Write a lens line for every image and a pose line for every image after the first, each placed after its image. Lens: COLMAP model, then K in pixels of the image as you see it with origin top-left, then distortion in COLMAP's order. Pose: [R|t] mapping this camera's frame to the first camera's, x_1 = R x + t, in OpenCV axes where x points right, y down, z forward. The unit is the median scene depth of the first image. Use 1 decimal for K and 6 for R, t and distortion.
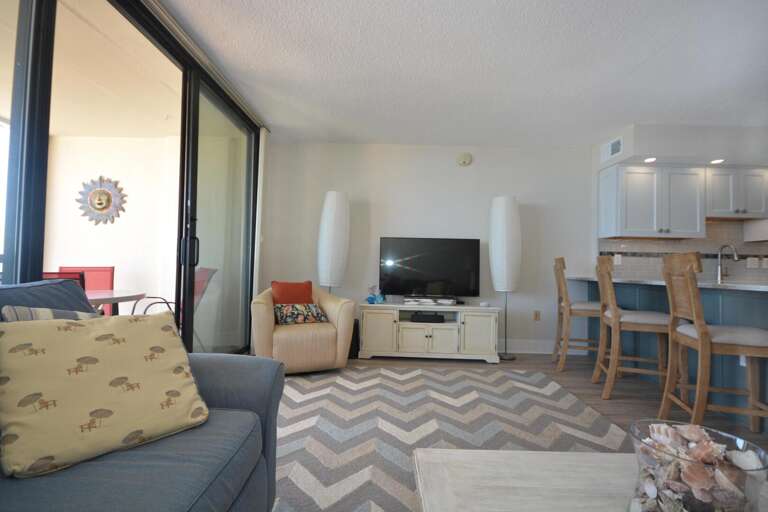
lens RADIAL K [[365.1, 0, 383.8], [0, 365.1, 254.5], [0, 0, 1]] dist [0.015618, -0.009423]
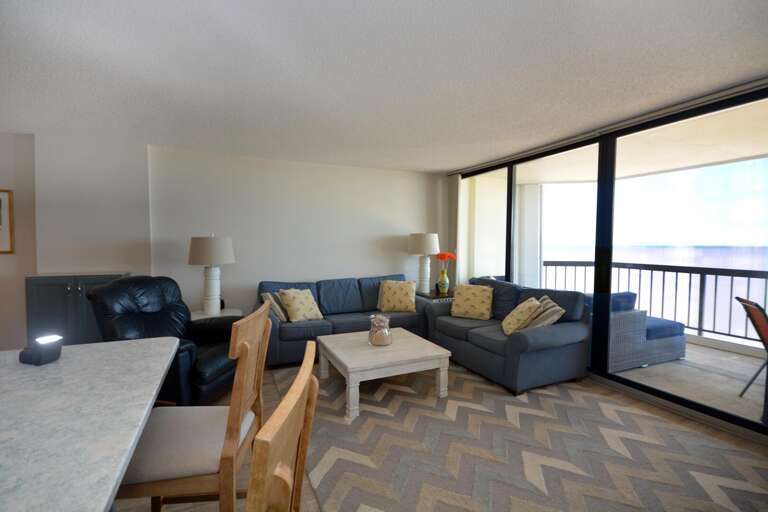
lens RADIAL K [[352.5, 0, 383.0], [0, 352.5, 254.1], [0, 0, 1]] dist [-0.000080, -0.000617]
pose [[-0.908868, -0.012189, -0.416905, 0.514450], [-0.009141, 0.999915, -0.009308, -0.057954], [0.416983, -0.004649, -0.908902, 0.985271]]
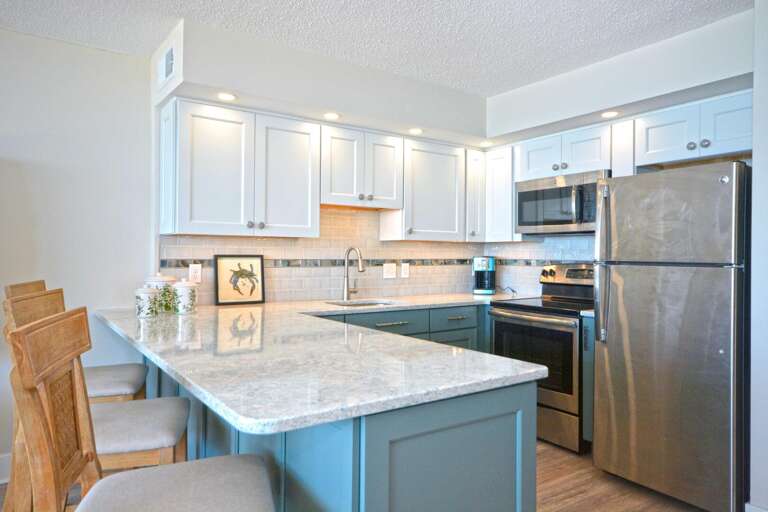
lens RADIAL K [[516.6, 0, 383.0], [0, 516.6, 254.5], [0, 0, 1]] dist [0.019730, 0.004617]
pose [[0.814486, -0.017303, 0.579925, 0.462624], [-0.009037, 0.999056, 0.042501, -0.056222], [-0.580113, -0.039858, 0.813560, 0.220467]]
